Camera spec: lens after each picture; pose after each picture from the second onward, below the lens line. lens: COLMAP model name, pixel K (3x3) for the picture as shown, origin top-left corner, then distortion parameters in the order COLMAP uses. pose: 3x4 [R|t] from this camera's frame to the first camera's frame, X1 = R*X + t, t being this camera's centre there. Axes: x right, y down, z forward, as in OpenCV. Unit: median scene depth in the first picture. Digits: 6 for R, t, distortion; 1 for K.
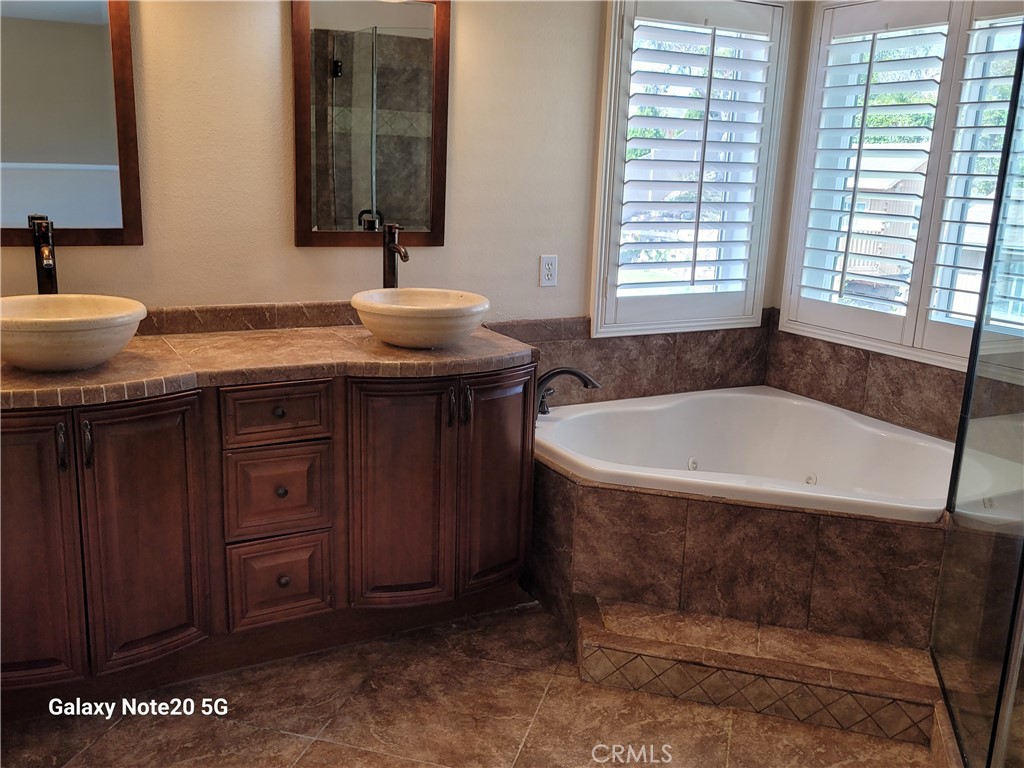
lens RADIAL K [[941.0, 0, 512.0], [0, 941.0, 384.0], [0, 0, 1]] dist [0.045912, -0.003286]
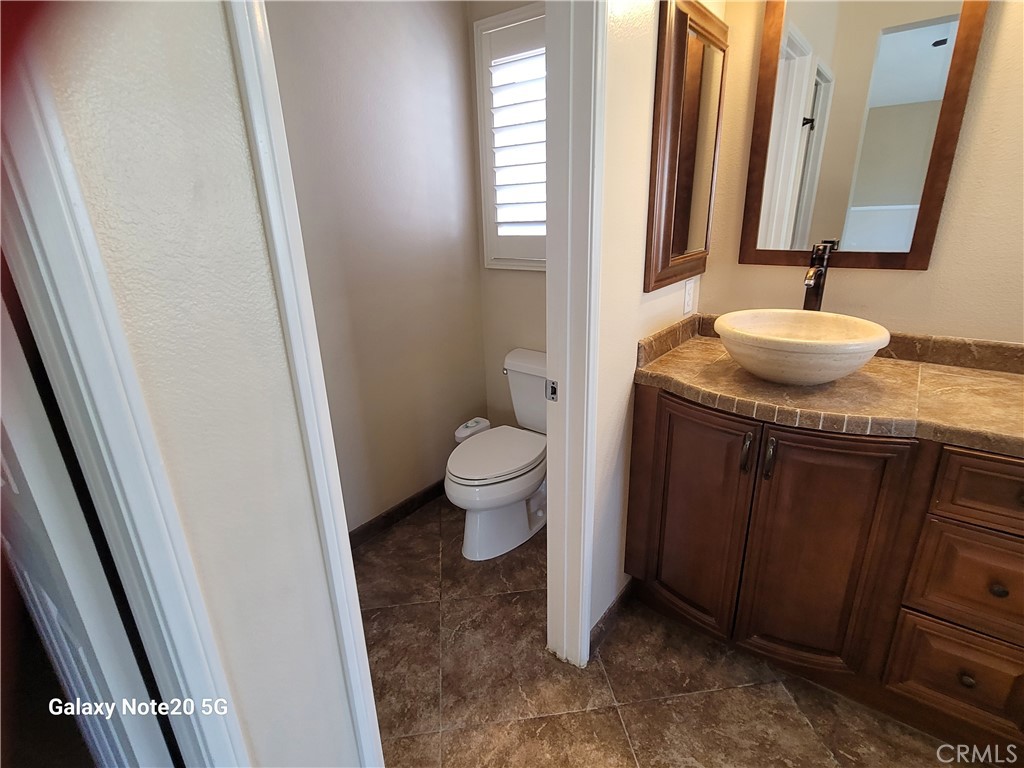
lens RADIAL K [[509.7, 0, 512.0], [0, 509.7, 384.0], [0, 0, 1]] dist [0.001687, -0.000706]
pose [[0.398408, 0.256421, -0.880636, -0.065762], [-0.168853, 0.964221, 0.204368, -0.068598], [0.901532, 0.067276, 0.427450, 0.396793]]
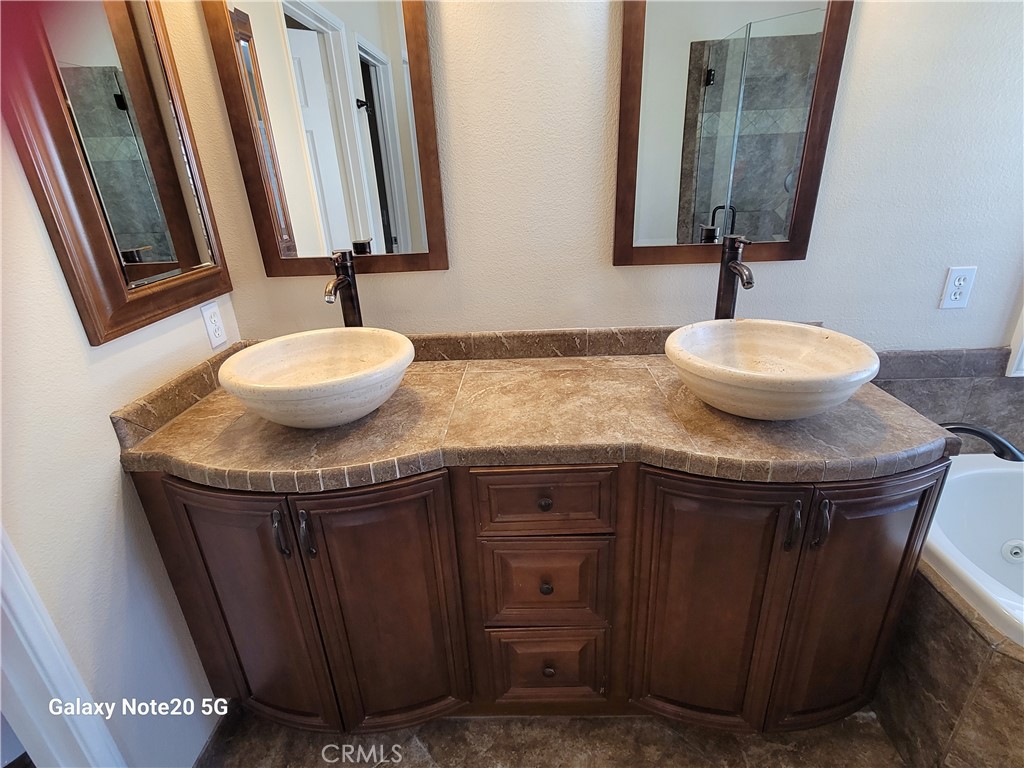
lens RADIAL K [[509.7, 0, 512.0], [0, 509.7, 384.0], [0, 0, 1]] dist [0.001687, -0.000706]
pose [[0.857614, 0.128904, -0.497878, -0.066857], [-0.045703, 0.983352, 0.175871, -0.126212], [0.512259, -0.128075, 0.849227, 0.586429]]
